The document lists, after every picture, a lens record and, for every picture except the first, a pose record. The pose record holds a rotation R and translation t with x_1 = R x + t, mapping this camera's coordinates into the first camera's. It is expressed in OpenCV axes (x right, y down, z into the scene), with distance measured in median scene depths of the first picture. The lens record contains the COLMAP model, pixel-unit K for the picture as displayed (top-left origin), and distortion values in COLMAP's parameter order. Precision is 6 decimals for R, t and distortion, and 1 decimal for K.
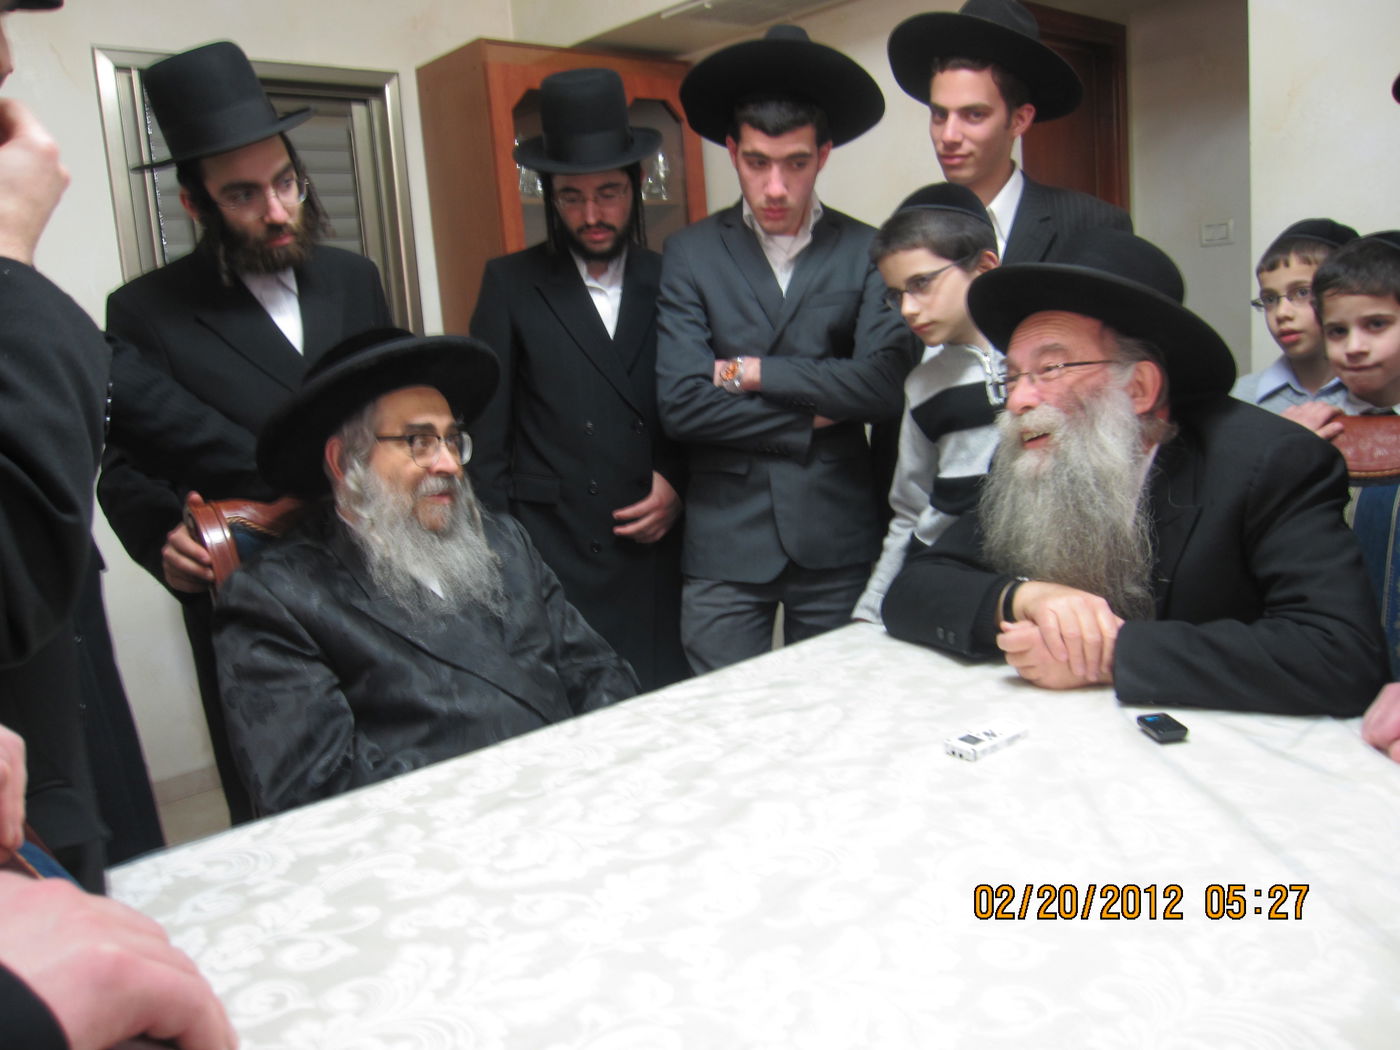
lens RADIAL K [[1142.0, 0, 694.0], [0, 1142.0, 509.6], [0, 0, 1]] dist [-0.033758, 0.007968]
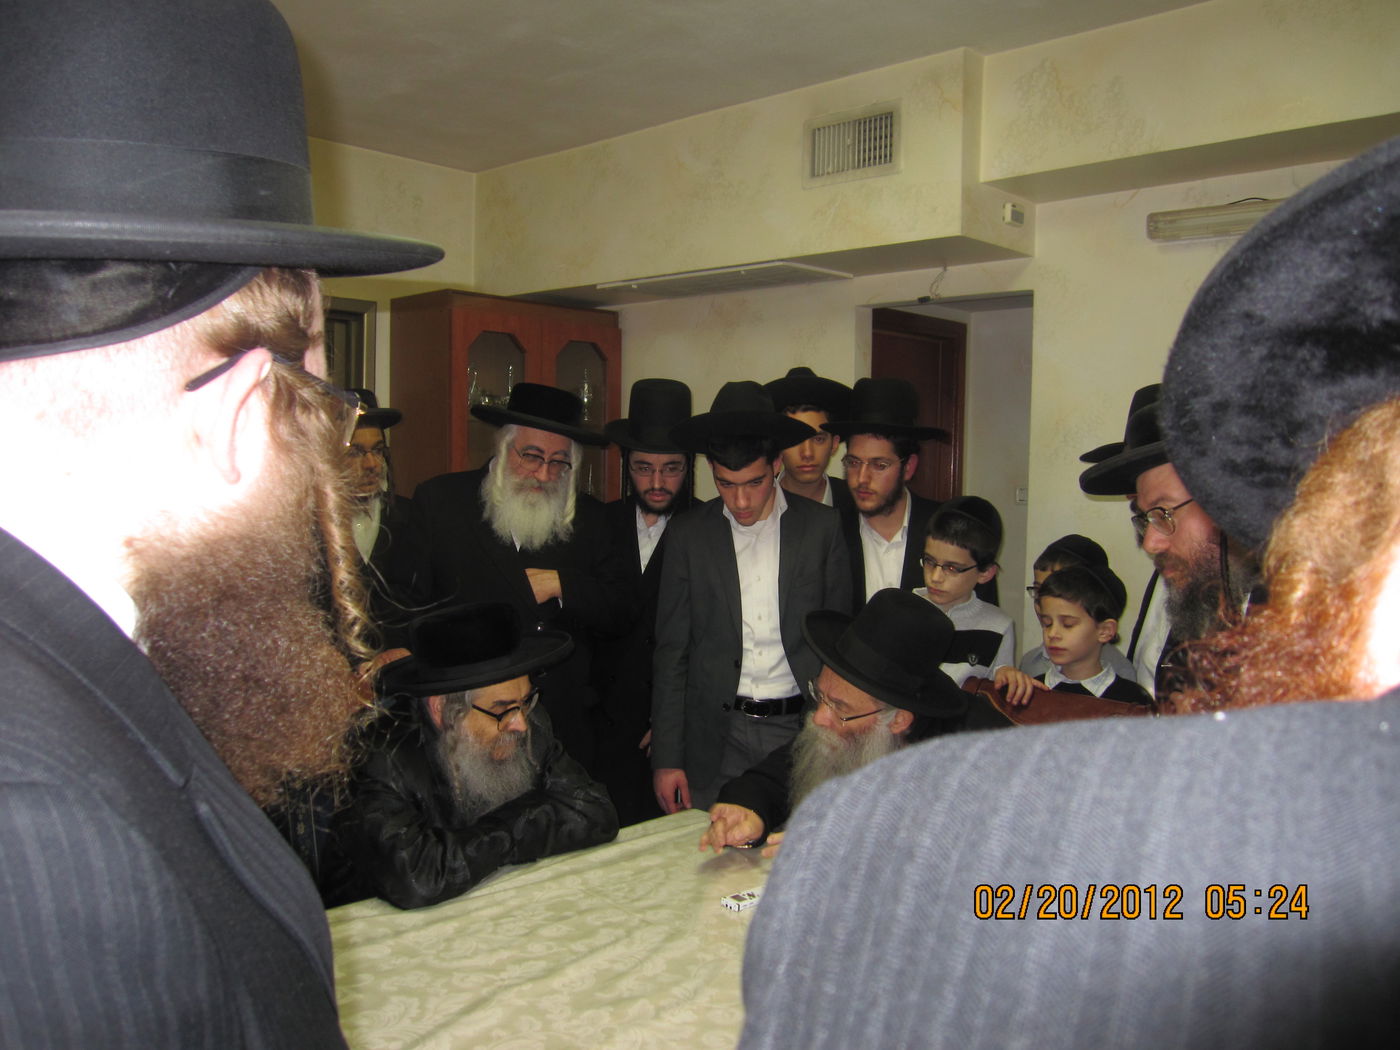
lens RADIAL K [[1142.0, 0, 710.5], [0, 1142.0, 524.6], [0, 0, 1]] dist [-0.033758, 0.007968]
pose [[0.990650, 0.097854, 0.095062, -0.001249], [-0.087159, 0.990014, -0.110793, -0.138438], [-0.104954, 0.101472, 0.989287, -0.637588]]
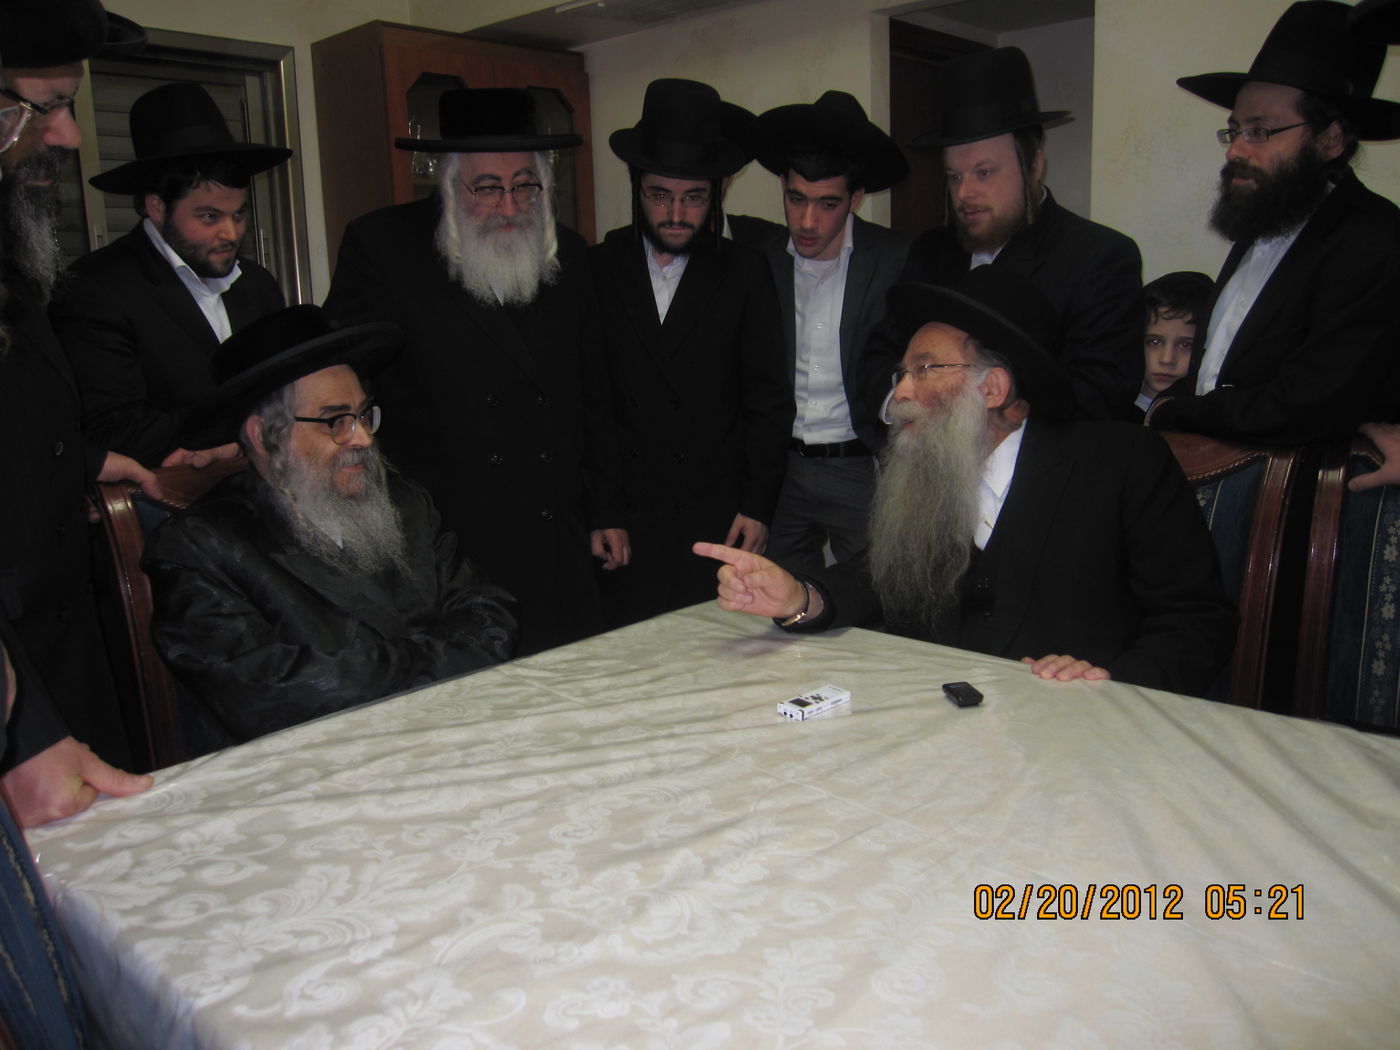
lens RADIAL K [[1142.0, 0, 705.7], [0, 1142.0, 527.3], [0, 0, 1]] dist [-0.033758, 0.007968]
pose [[0.992994, 0.030651, 0.114117, 0.007634], [-0.035233, 0.998643, 0.038360, -0.019814], [-0.112786, -0.042112, 0.992726, -0.151219]]
